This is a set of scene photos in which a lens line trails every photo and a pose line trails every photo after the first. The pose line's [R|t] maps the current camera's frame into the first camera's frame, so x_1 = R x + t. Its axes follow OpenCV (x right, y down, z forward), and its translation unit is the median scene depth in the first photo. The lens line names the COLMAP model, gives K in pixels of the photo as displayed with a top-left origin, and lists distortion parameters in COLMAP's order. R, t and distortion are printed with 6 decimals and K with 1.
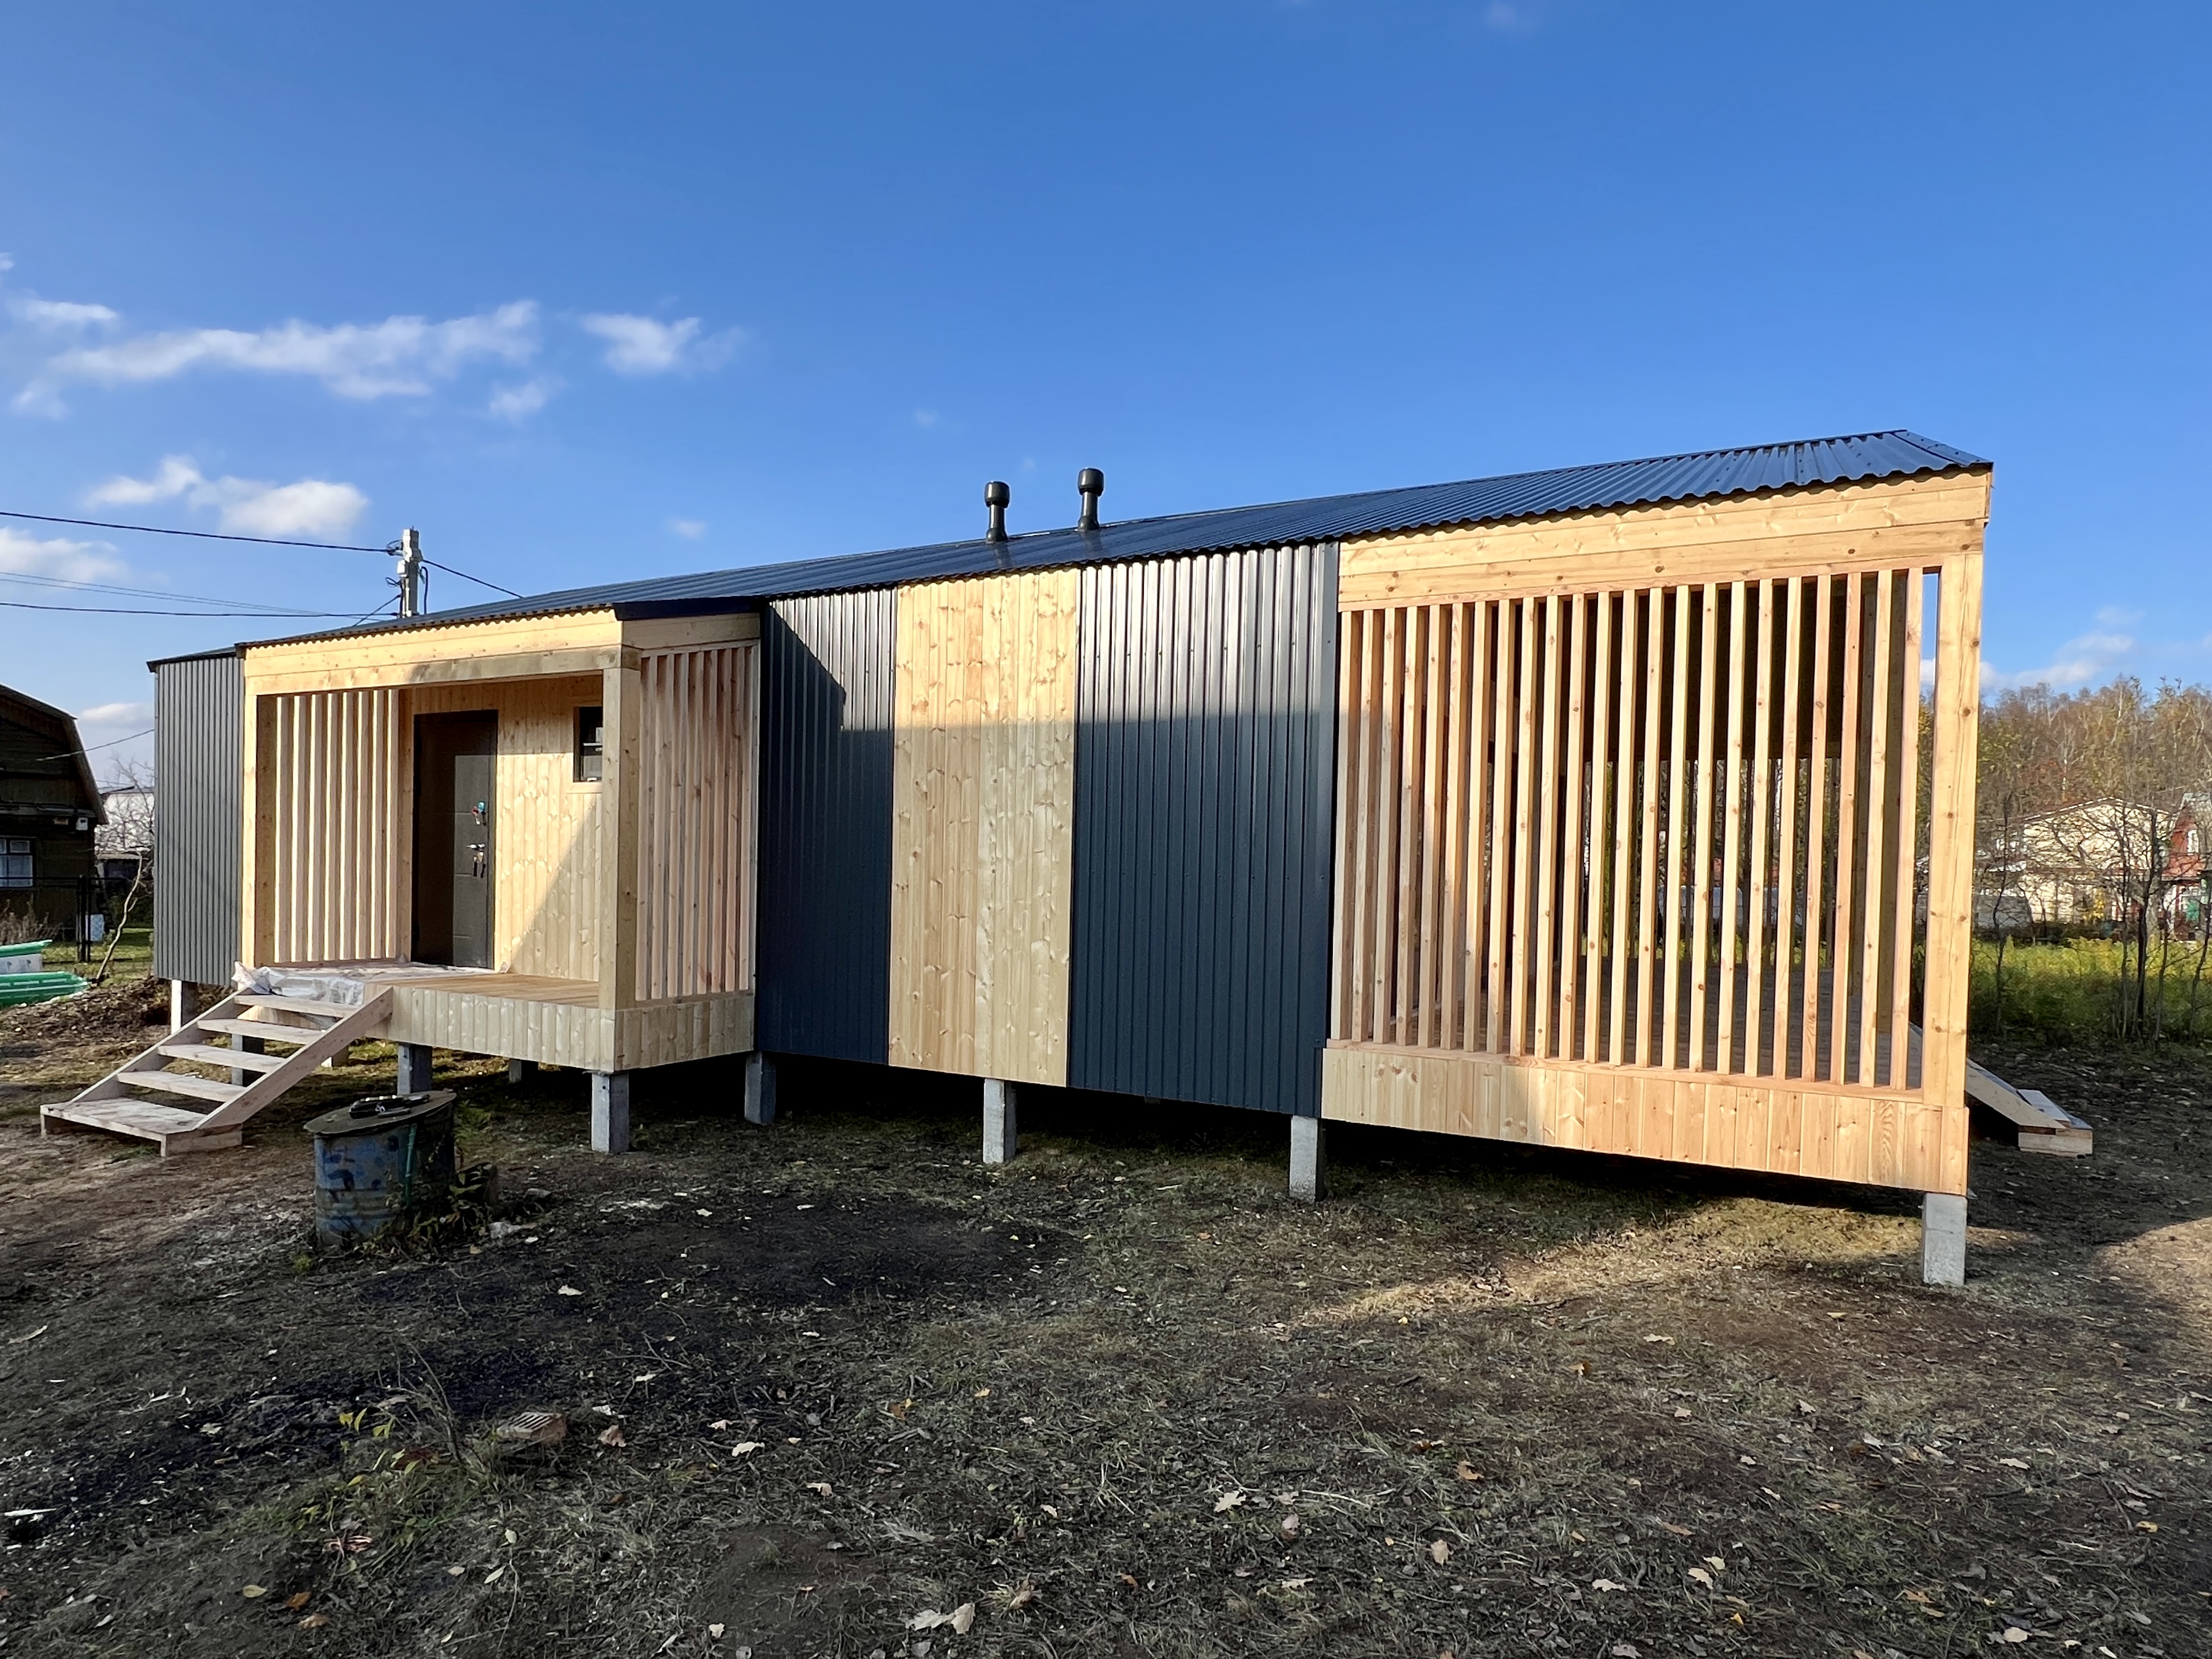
lens RADIAL K [[1205.3, 0, 1112.2], [0, 1205.3, 900.7], [0, 0, 1]] dist [-0.003379, -0.001375]
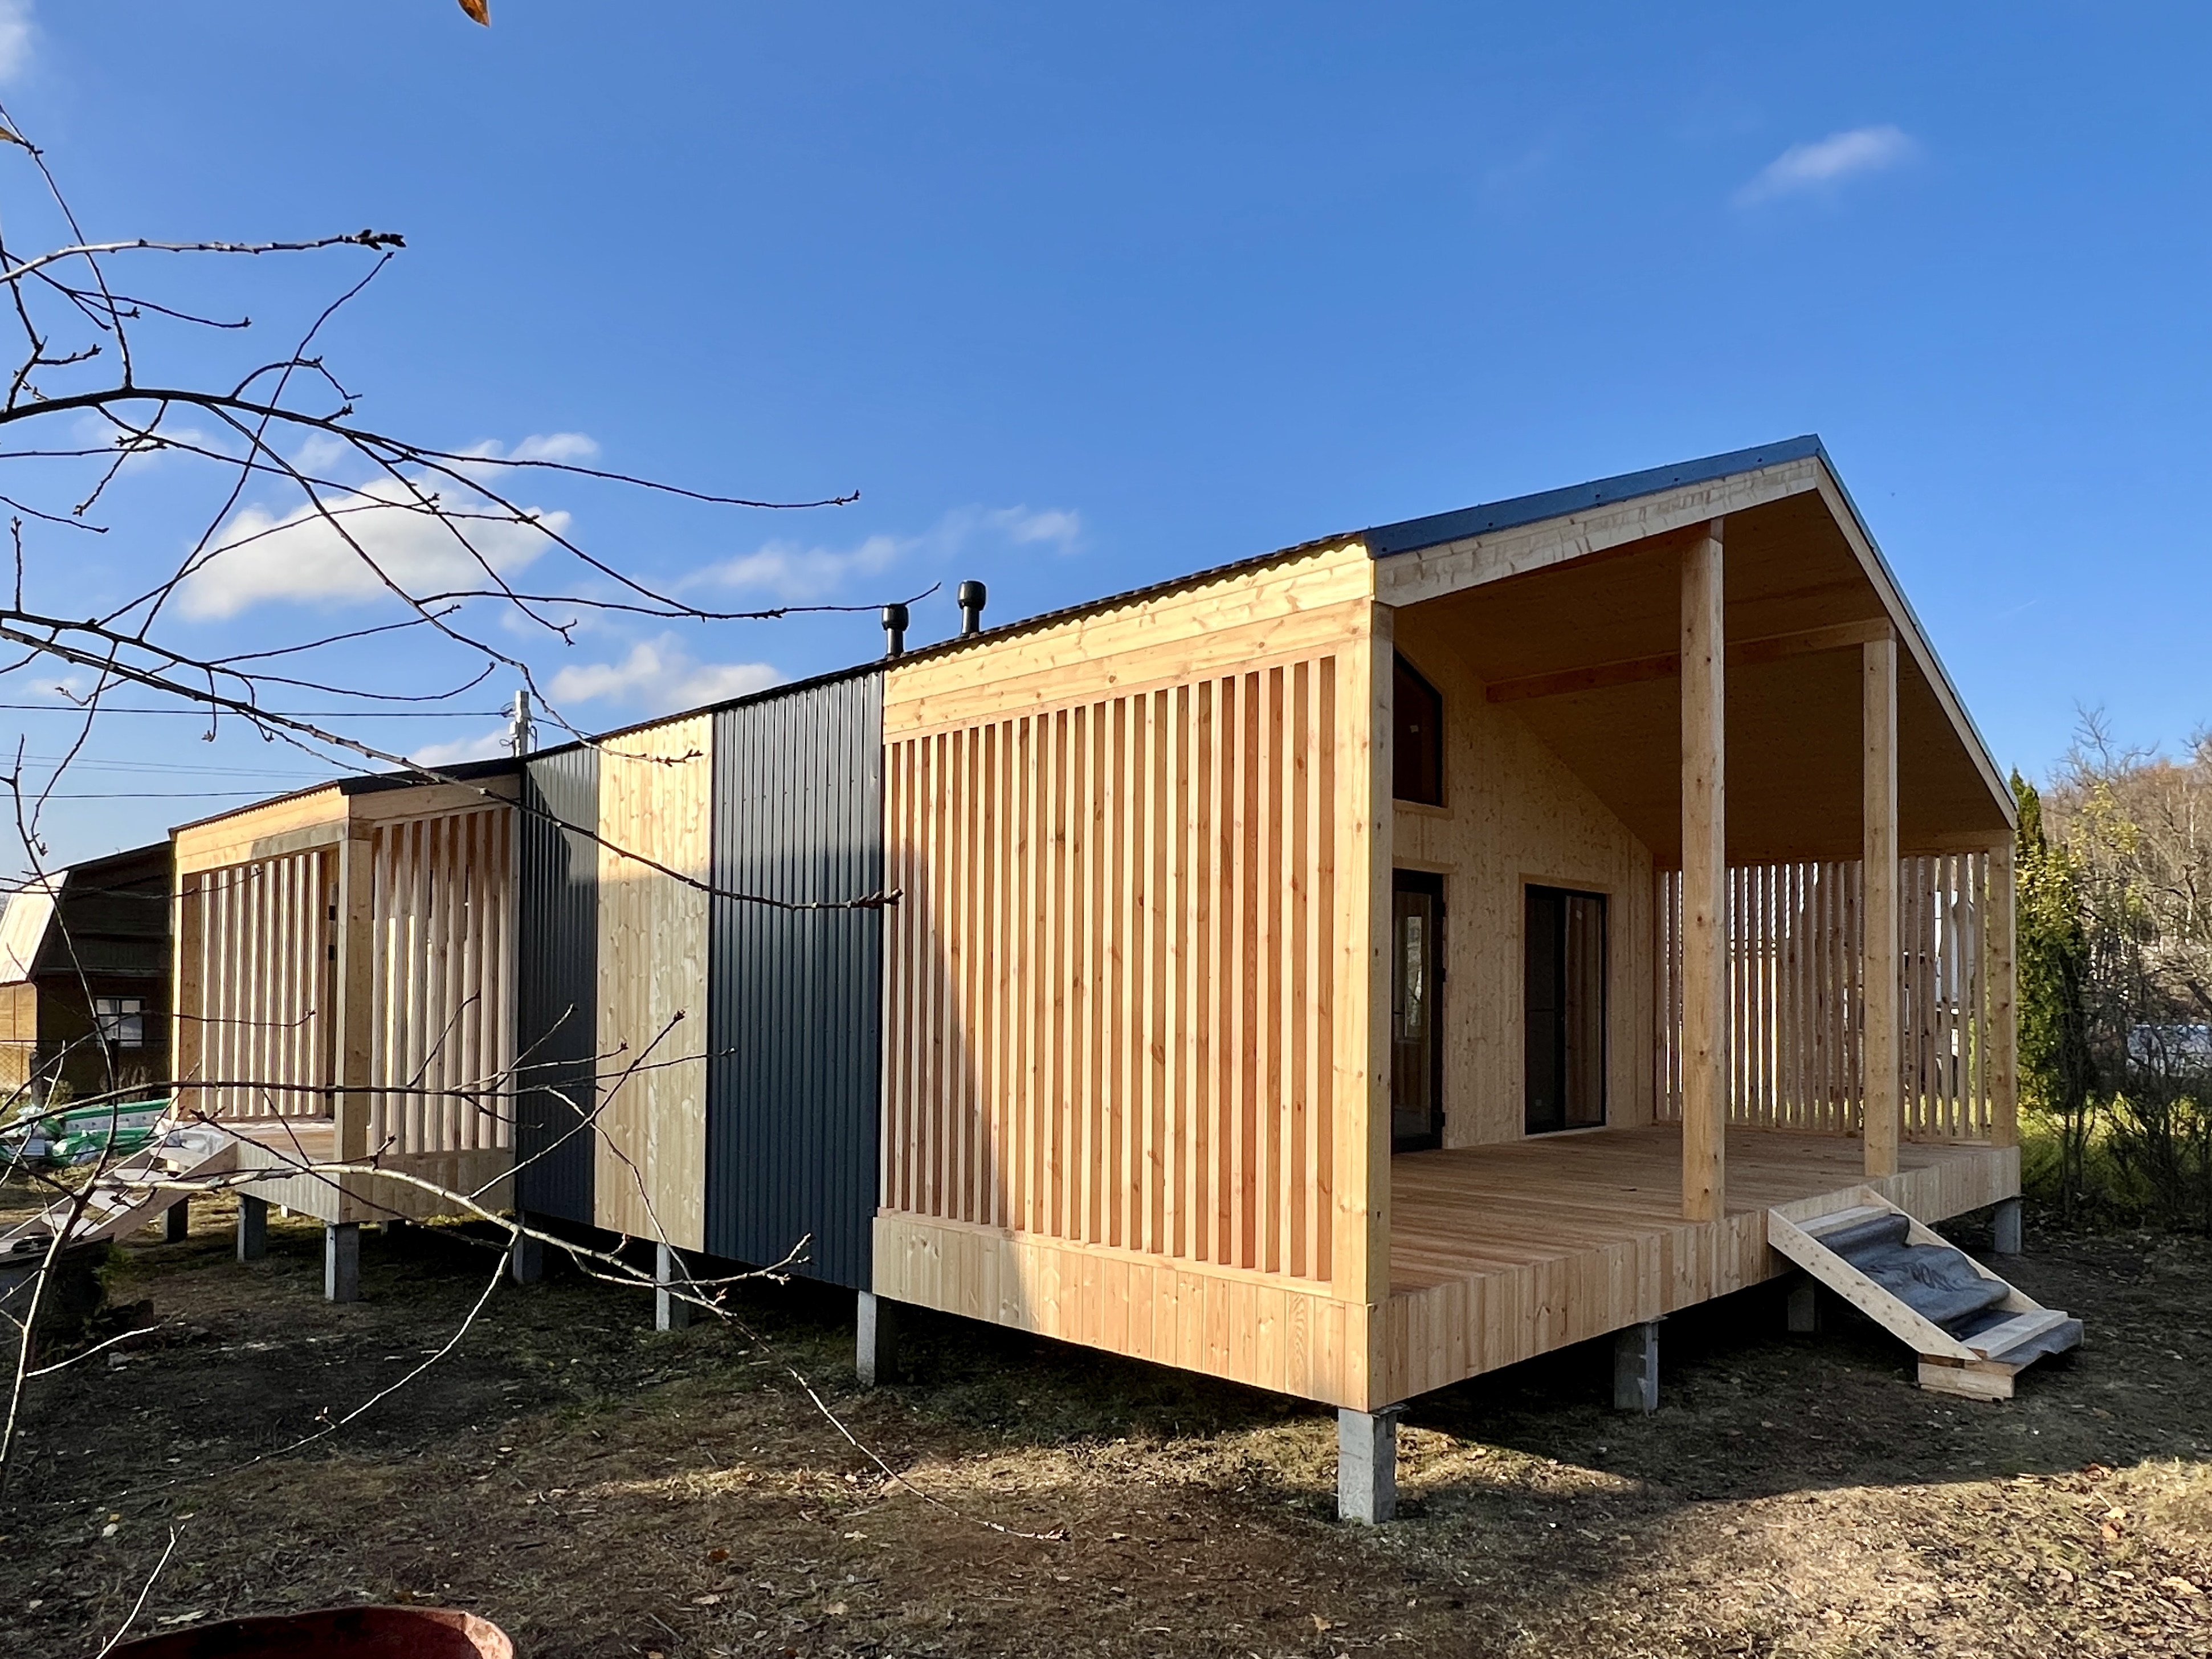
lens RADIAL K [[1442.4, 0, 1100.3], [0, 1442.4, 999.3], [0, 0, 1]] dist [-0.003841, -0.000180]
pose [[0.954445, -0.017924, -0.297850, 0.661625], [0.006931, 0.999257, -0.037924, -0.000546], [0.298308, 0.034132, 0.953859, -0.002417]]
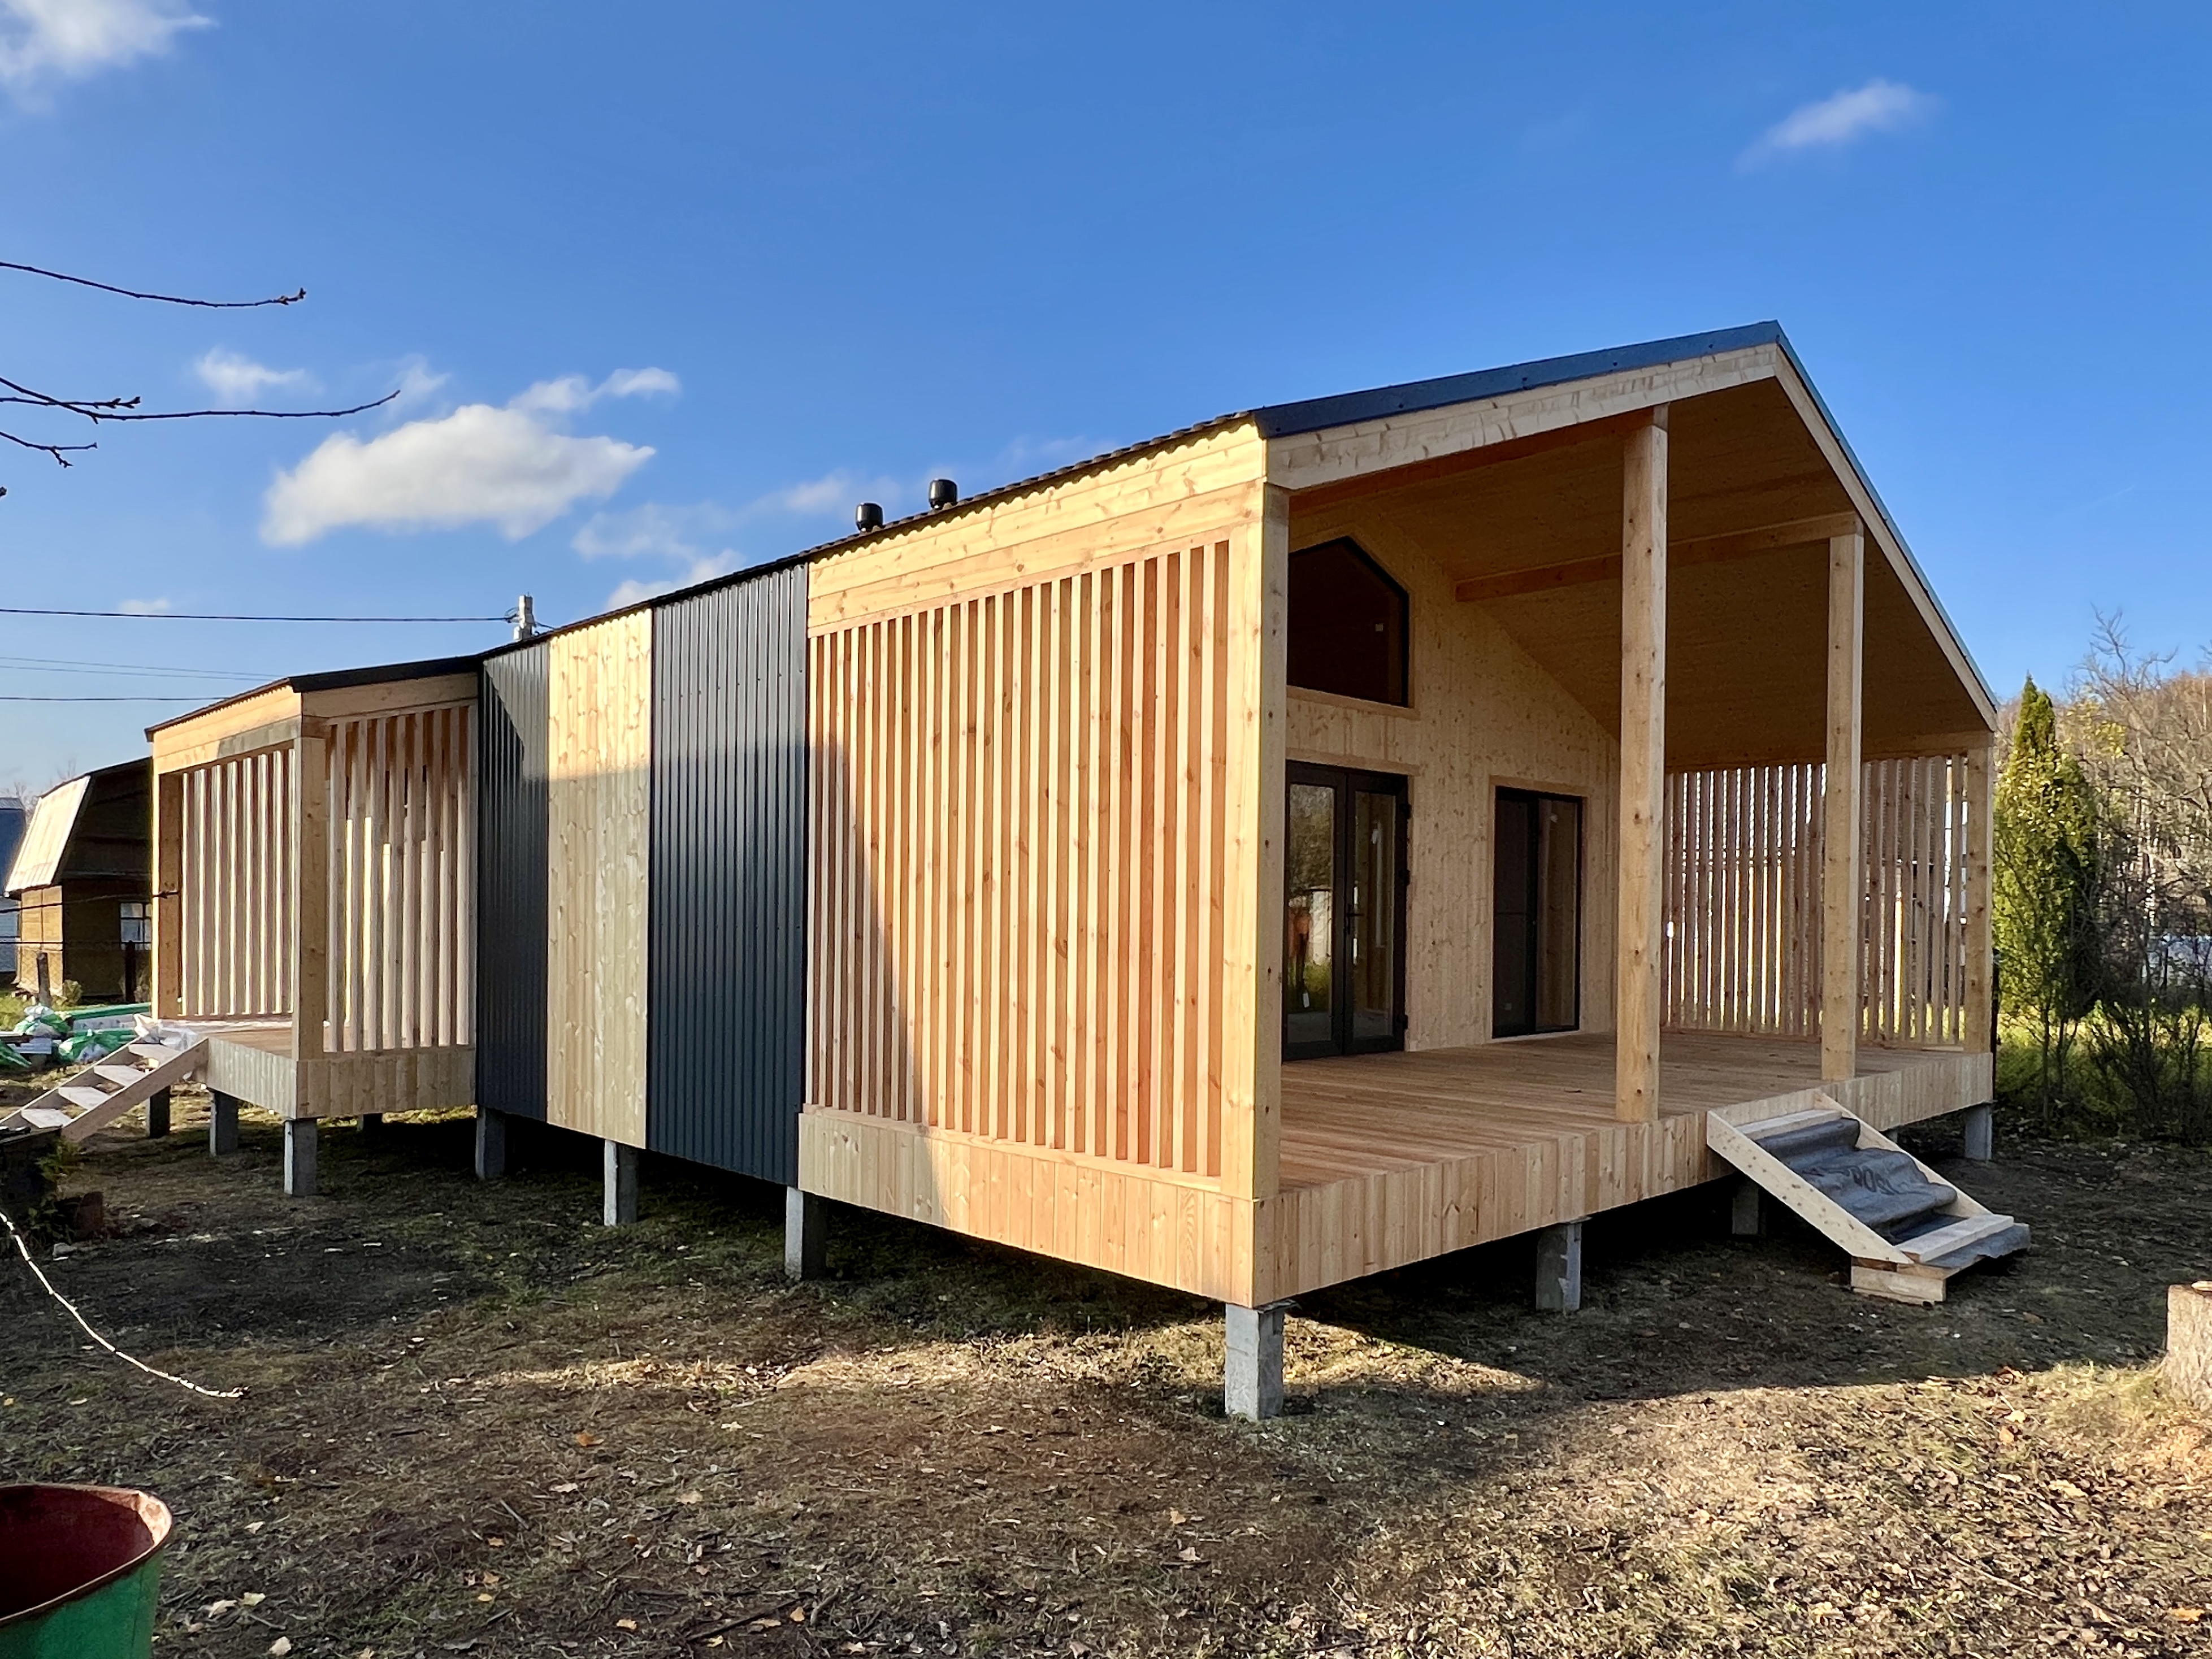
lens RADIAL K [[1427.7, 0, 1108.7], [0, 1427.7, 949.7], [0, 0, 1]] dist [-0.002142, -0.001814]
pose [[0.949363, -0.005843, -0.314128, 0.731499], [0.002924, 0.999948, -0.009763, 0.009152], [0.314169, 0.008350, 0.949330, 0.039877]]
